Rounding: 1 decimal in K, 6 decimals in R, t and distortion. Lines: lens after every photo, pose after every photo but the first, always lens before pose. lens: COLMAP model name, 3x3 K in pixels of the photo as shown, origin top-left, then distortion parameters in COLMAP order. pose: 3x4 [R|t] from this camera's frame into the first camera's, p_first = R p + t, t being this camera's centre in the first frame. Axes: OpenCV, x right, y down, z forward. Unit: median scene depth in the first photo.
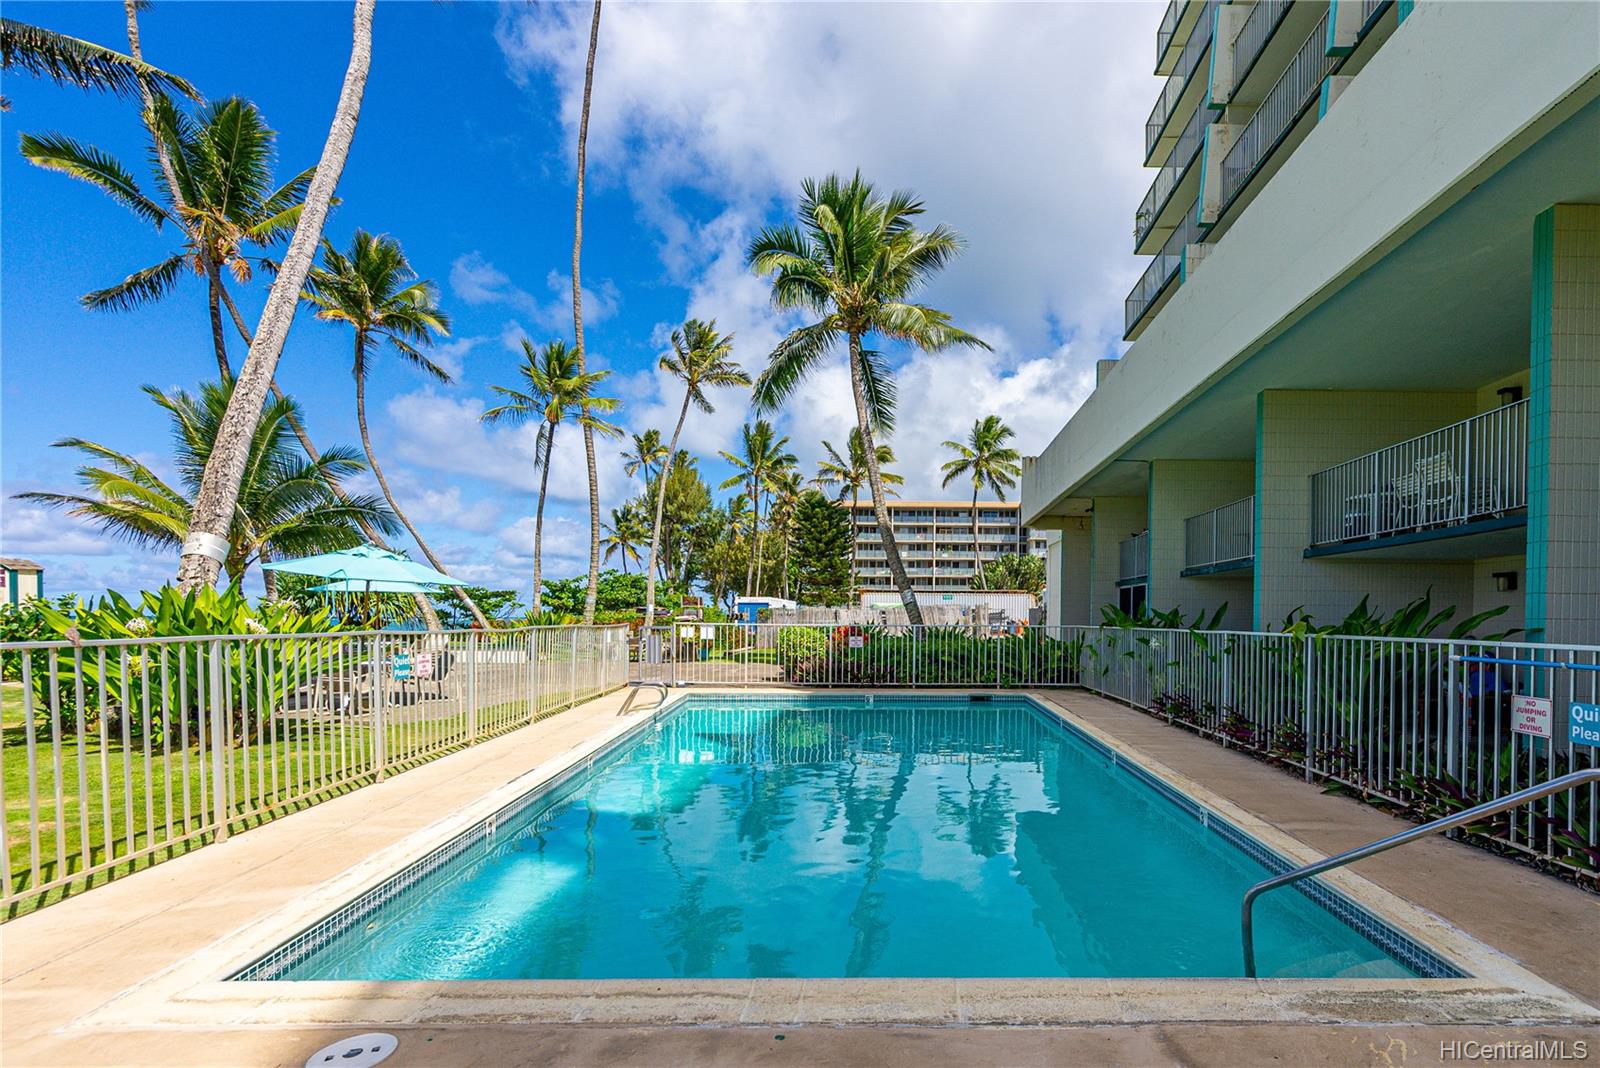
lens RADIAL K [[765.8, 0, 806.1], [0, 765.8, 525.1], [0, 0, 1]] dist [-0.001431, -0.000216]
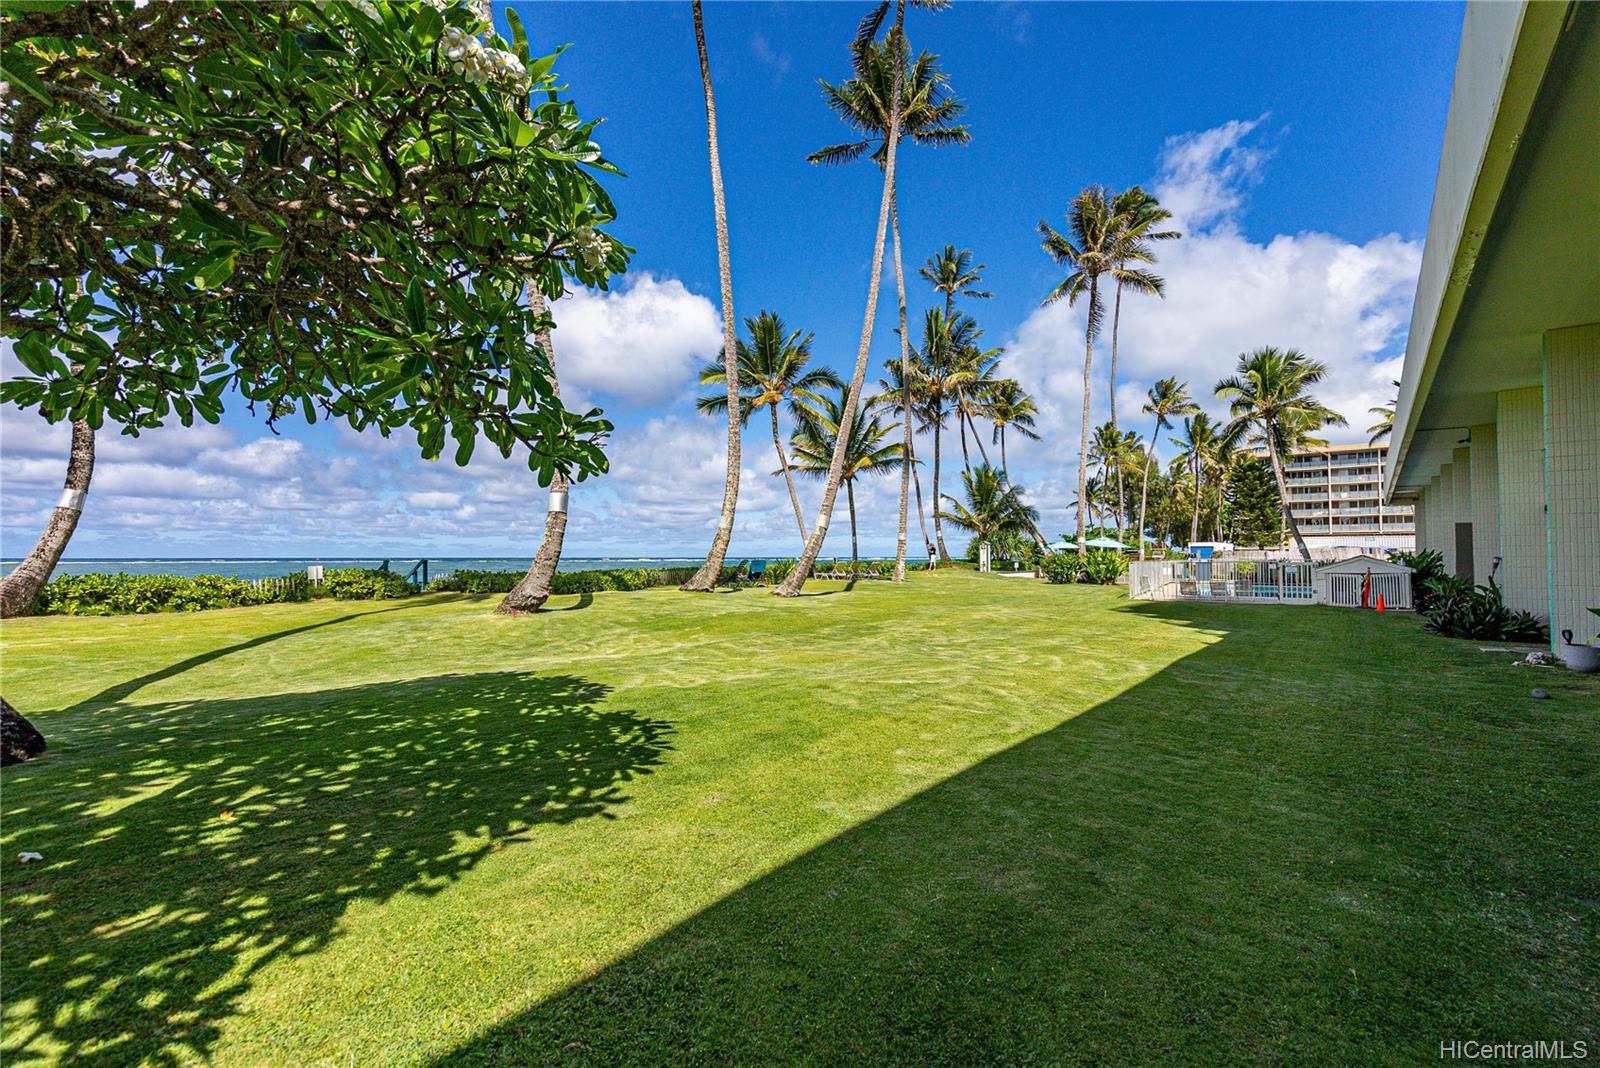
lens RADIAL K [[765.8, 0, 806.1], [0, 765.8, 525.1], [0, 0, 1]] dist [-0.001431, -0.000216]
pose [[0.872434, -0.027612, -0.487951, -0.009250], [0.065292, 0.996038, 0.060376, -0.058236], [0.484350, -0.084533, 0.870781, -0.492153]]
